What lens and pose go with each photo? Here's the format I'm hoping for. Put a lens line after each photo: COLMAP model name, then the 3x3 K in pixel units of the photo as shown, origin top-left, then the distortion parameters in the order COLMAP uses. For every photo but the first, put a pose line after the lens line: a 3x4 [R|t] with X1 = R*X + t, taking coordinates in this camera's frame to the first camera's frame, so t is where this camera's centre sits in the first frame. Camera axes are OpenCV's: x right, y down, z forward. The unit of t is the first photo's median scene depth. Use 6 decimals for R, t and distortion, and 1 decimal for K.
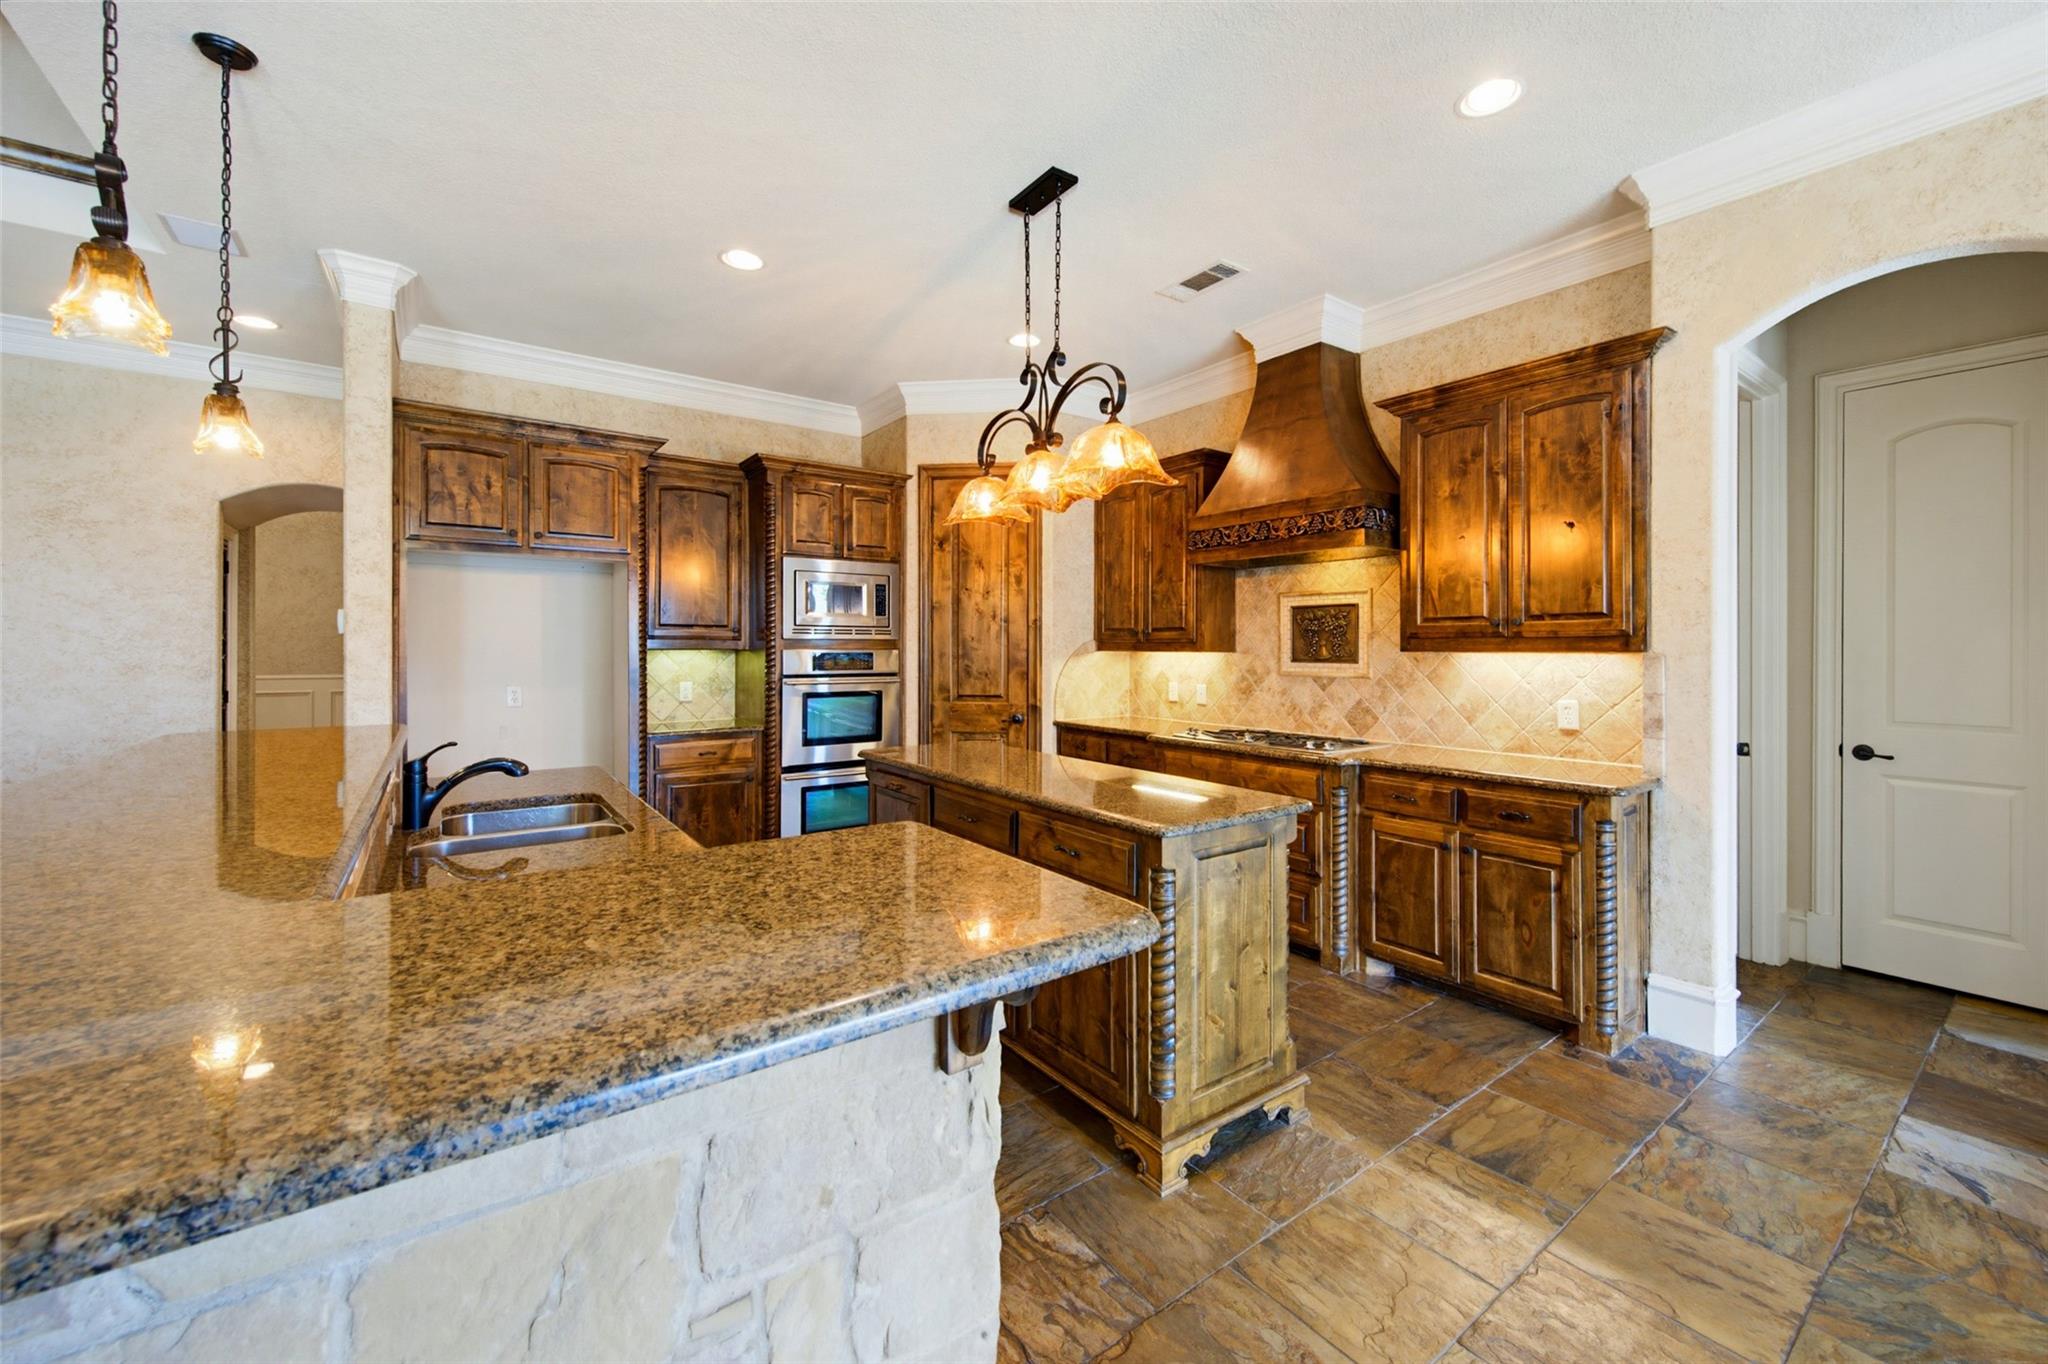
lens RADIAL K [[801.8, 0, 1027.2], [0, 801.8, 663.6], [0, 0, 1]] dist [0.001609, 0.000225]
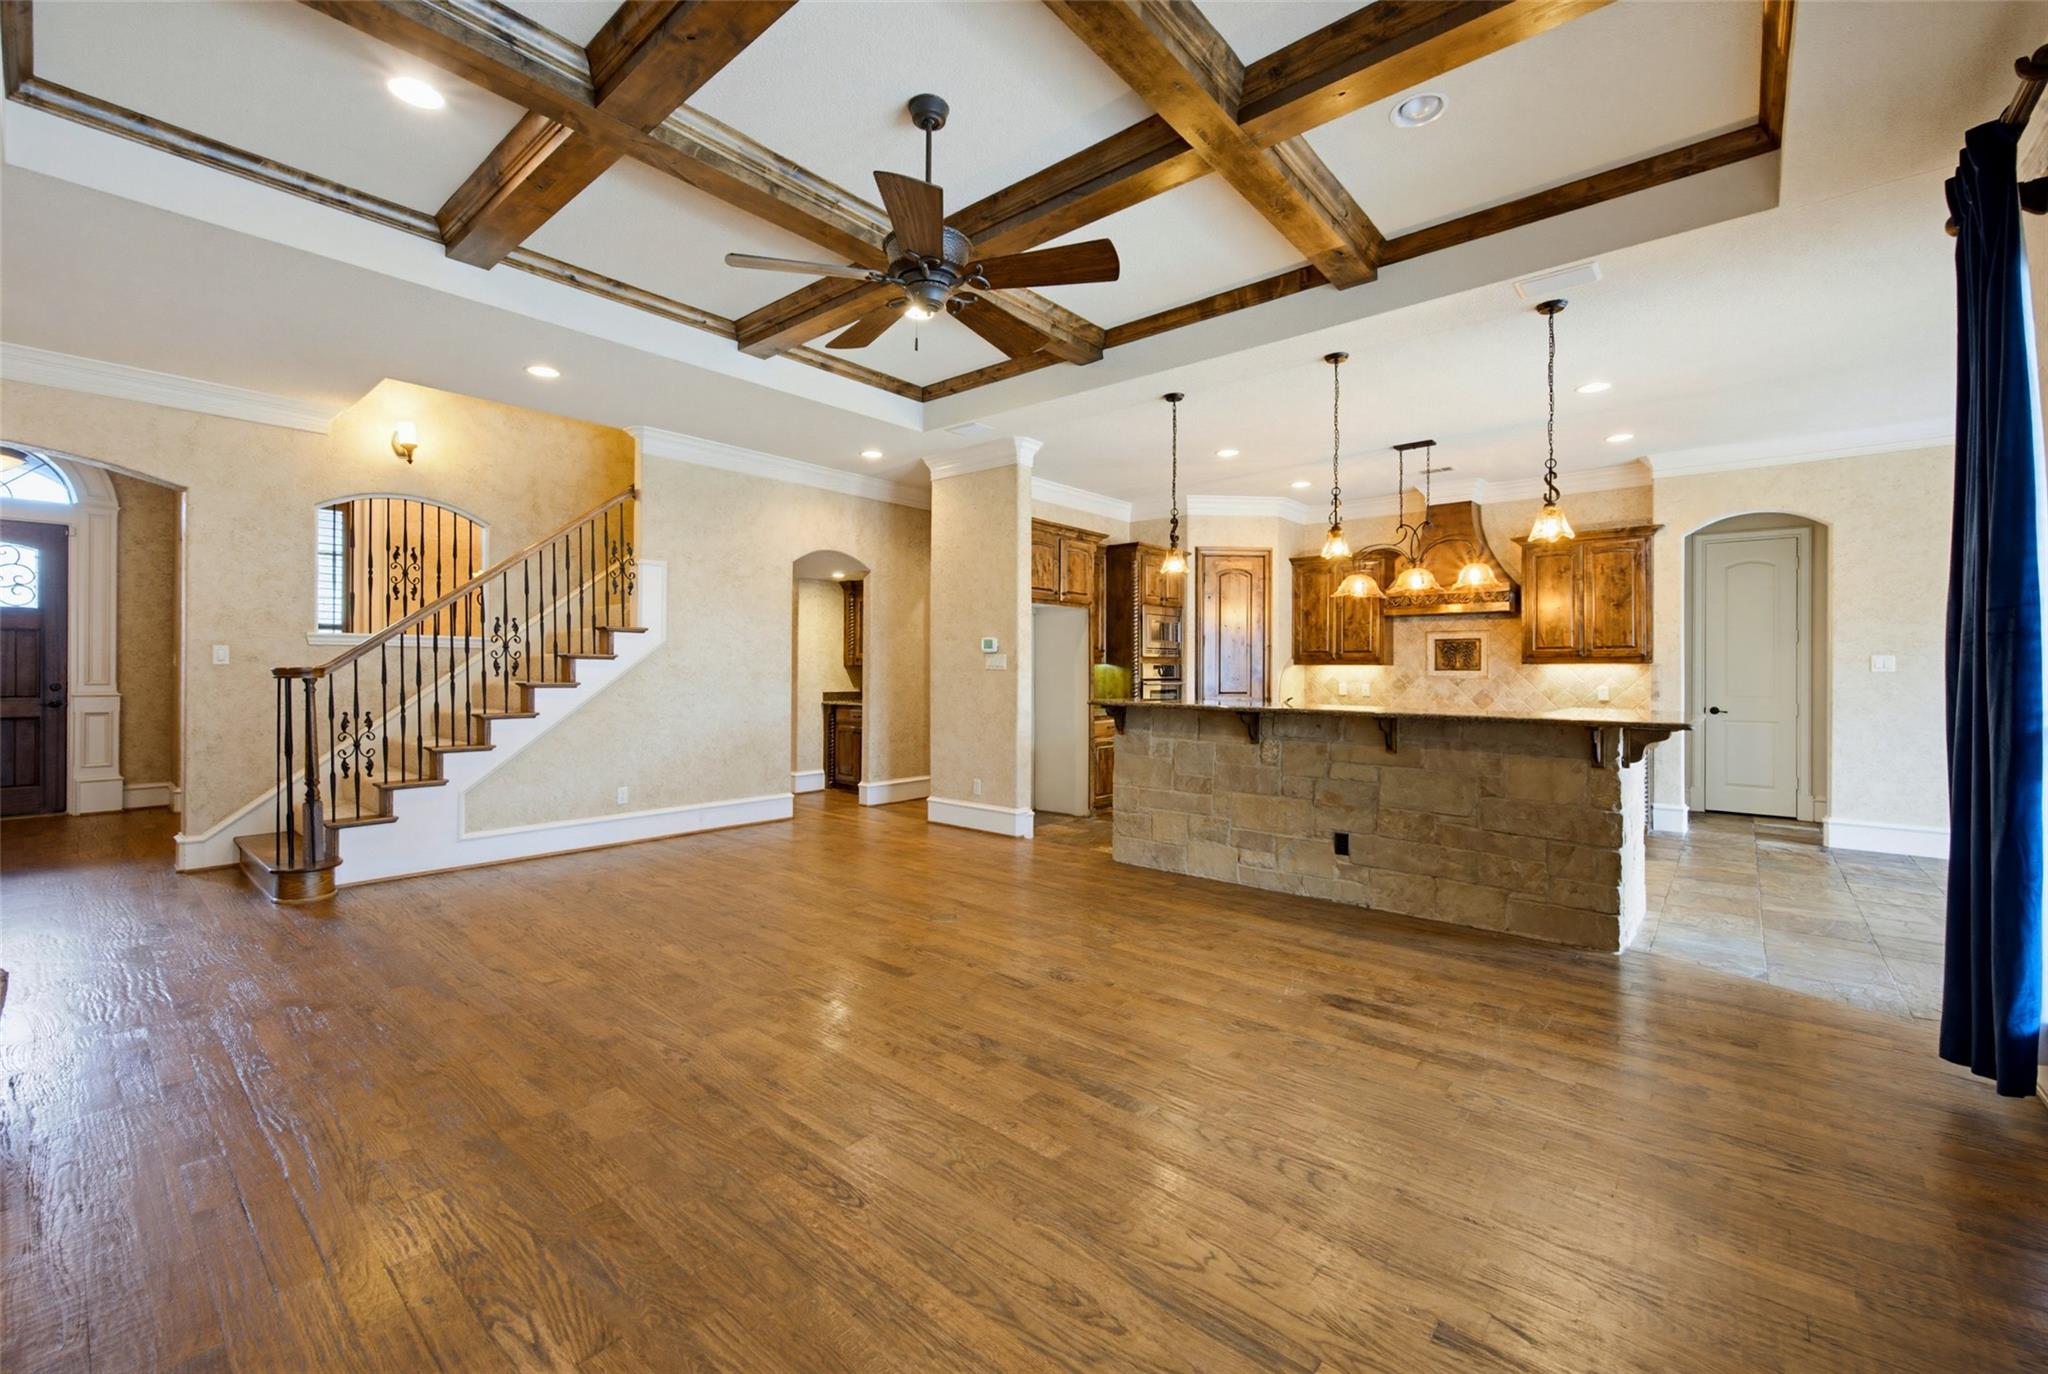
lens RADIAL K [[801.8, 0, 1022.2], [0, 801.8, 683.9], [0, 0, 1]] dist [0.001609, 0.000225]
pose [[0.978790, -0.003209, 0.204842, -1.036582], [0.003184, 0.999995, 0.000449, 0.026988], [-0.204842, 0.000213, 0.978795, -0.622594]]
